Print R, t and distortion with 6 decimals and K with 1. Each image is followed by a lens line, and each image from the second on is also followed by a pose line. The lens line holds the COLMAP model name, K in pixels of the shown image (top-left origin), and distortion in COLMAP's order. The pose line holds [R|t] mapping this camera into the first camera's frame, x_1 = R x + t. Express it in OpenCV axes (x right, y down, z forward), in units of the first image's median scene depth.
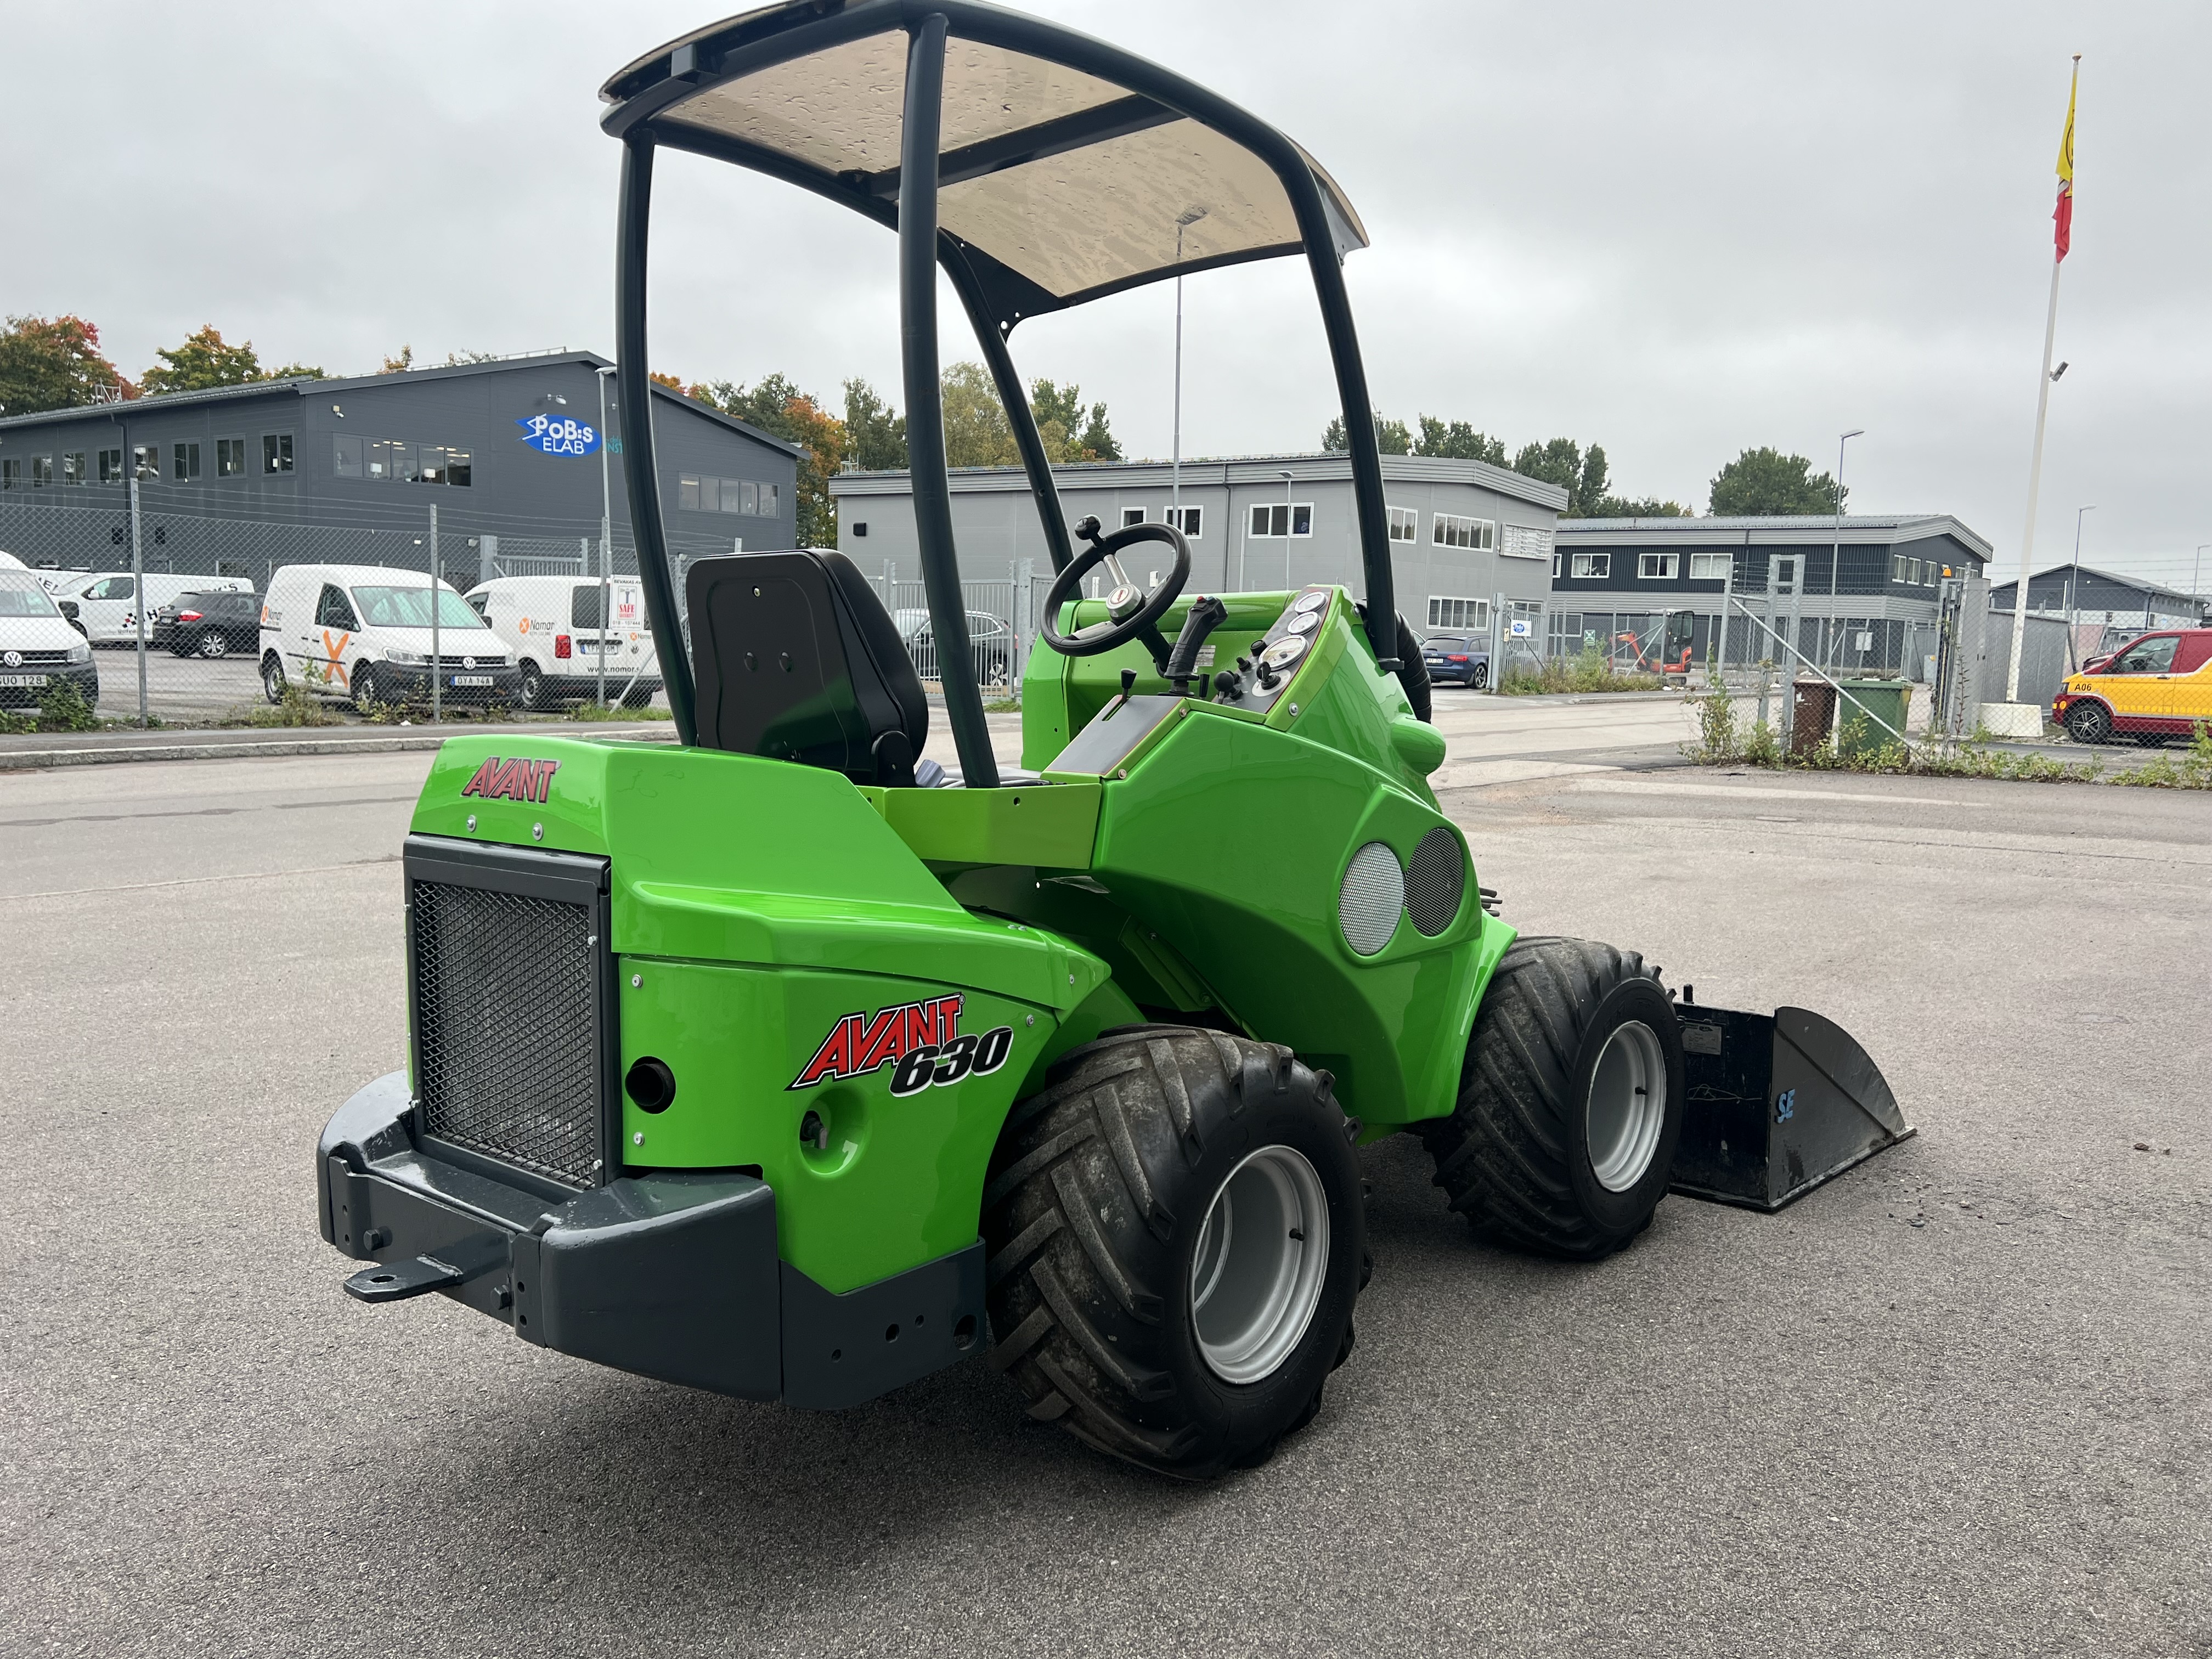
lens RADIAL K [[1693.6, 0, 1032.5], [0, 1693.6, 906.6], [0, 0, 1]] dist [0.356691, -0.327243]
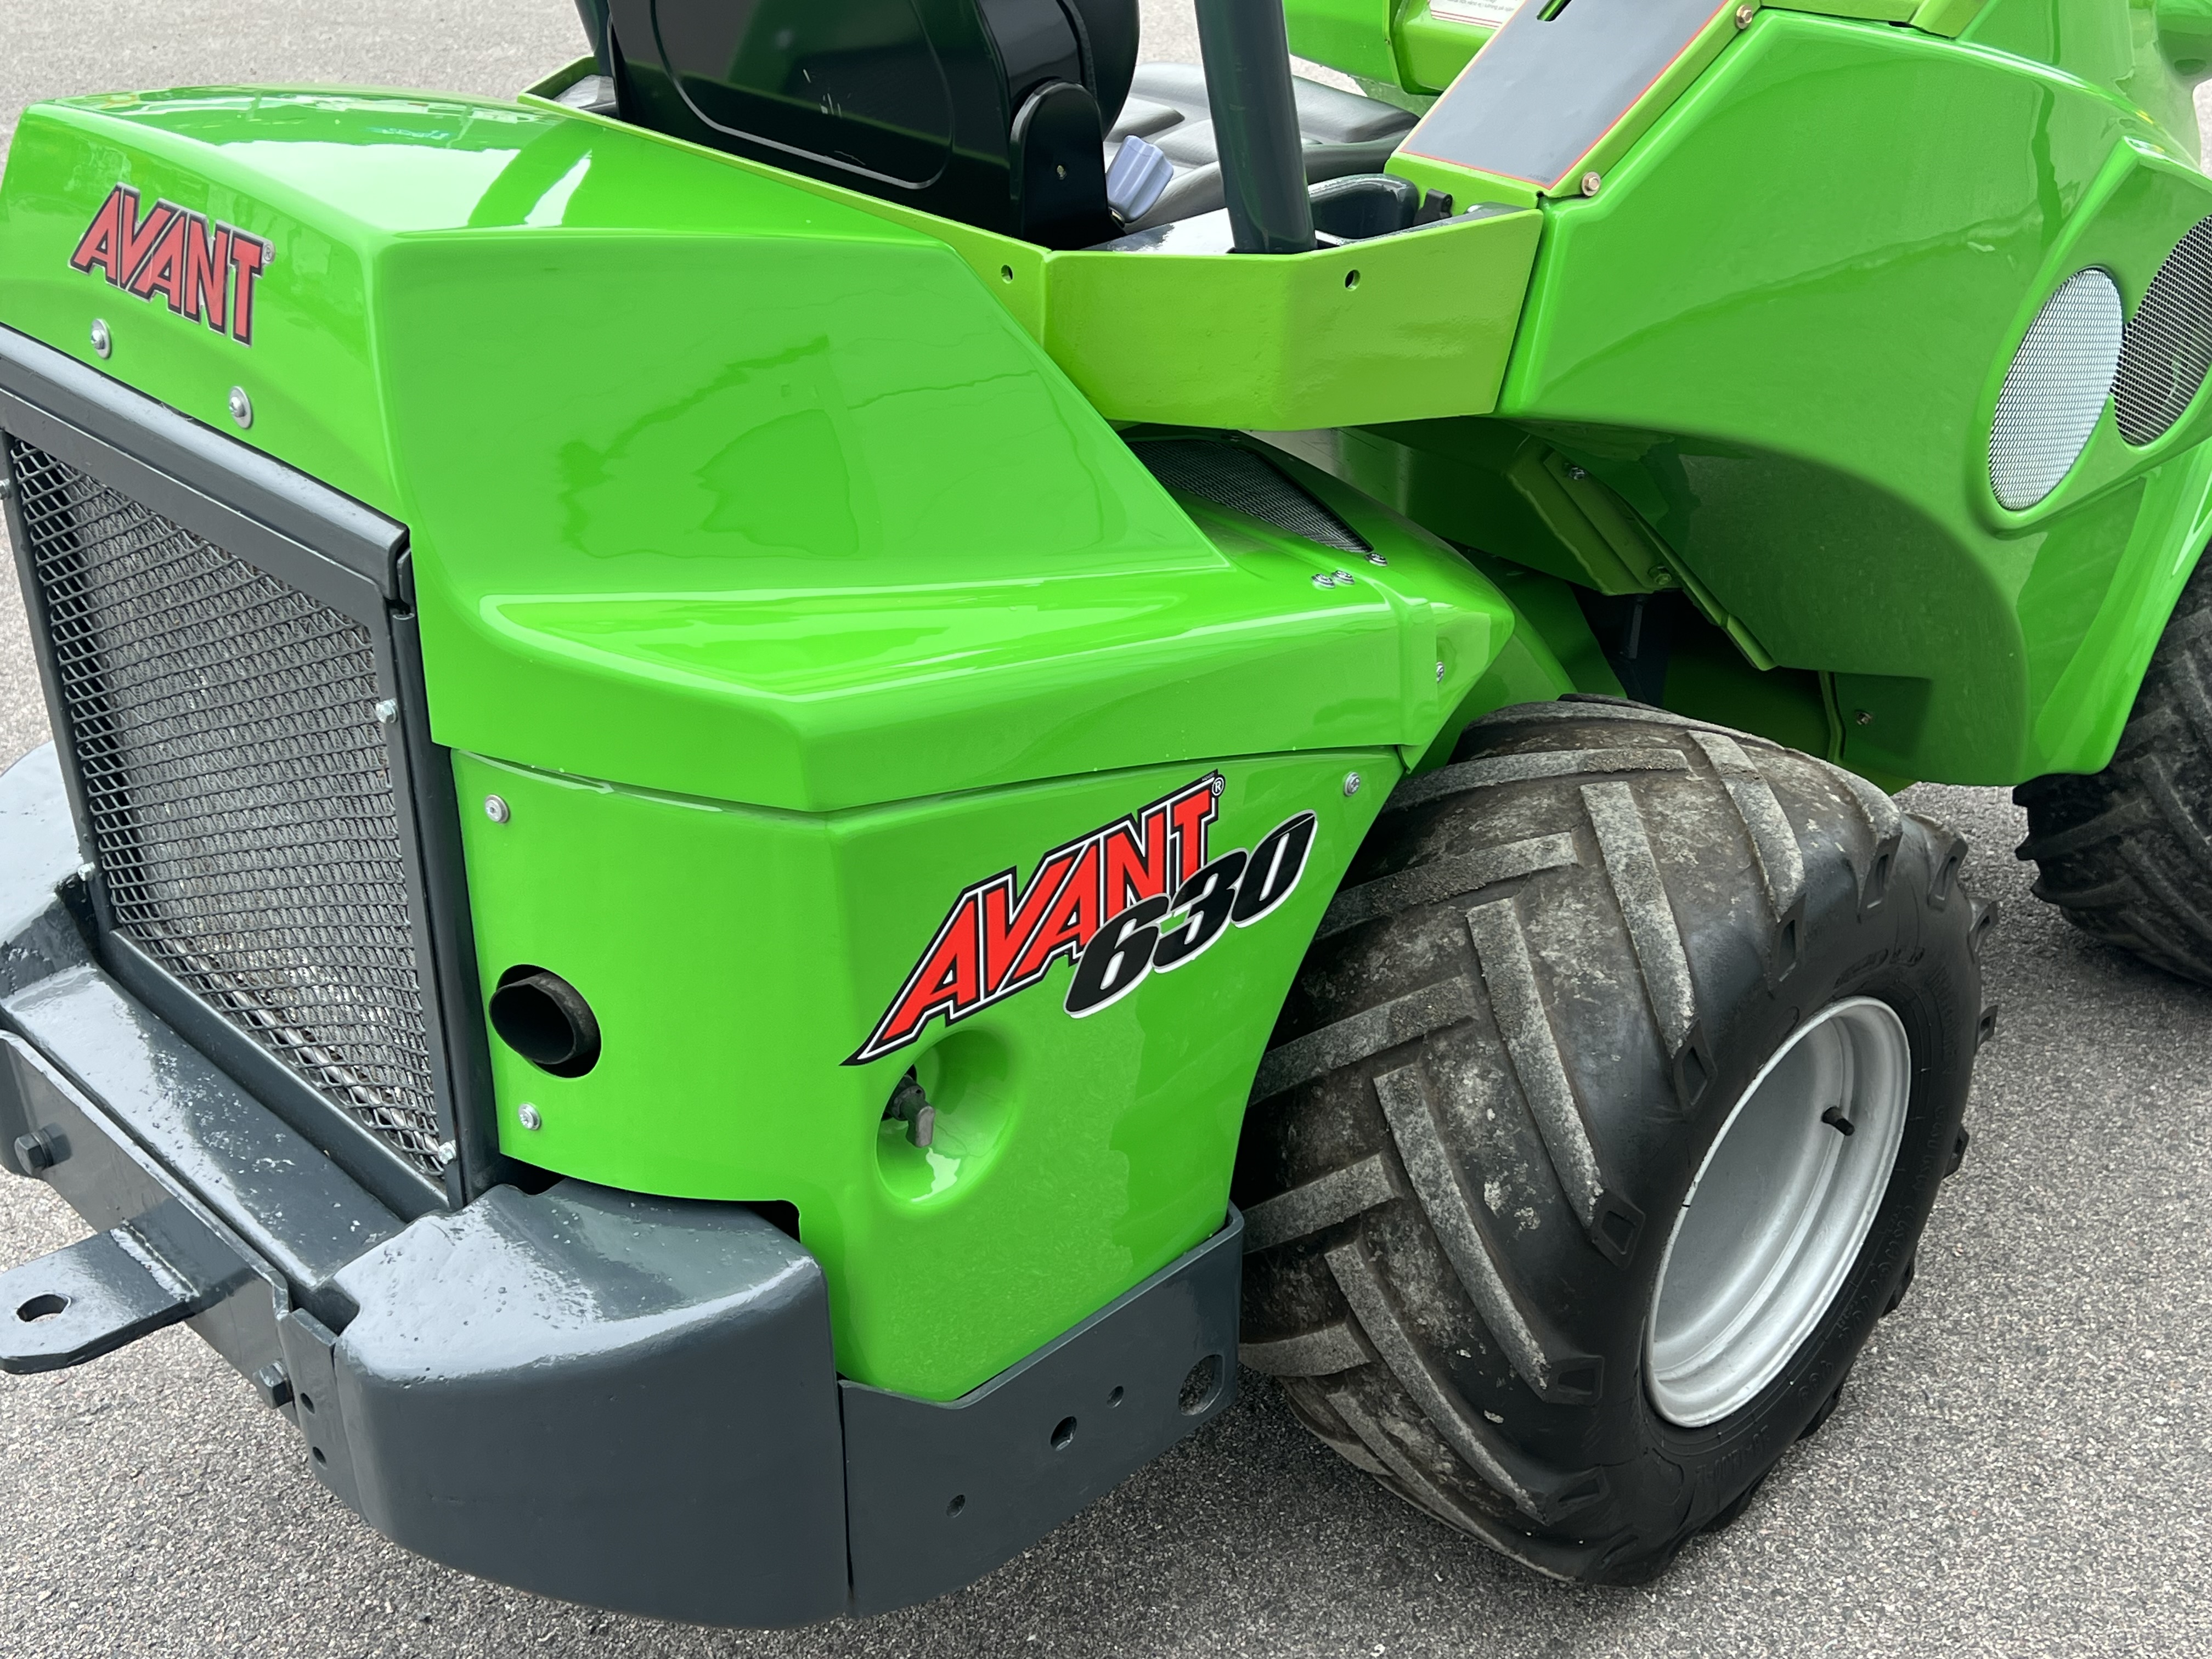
lens RADIAL K [[2444.1, 0, 1108.1], [0, 2444.1, 946.4], [0, 0, 1]] dist [0.501081, -1.236024]
pose [[0.999427, 0.029056, -0.017381, -0.056103], [-0.021179, 0.937018, 0.348639, -0.128847], [0.026416, -0.348071, 0.937096, 0.351621]]
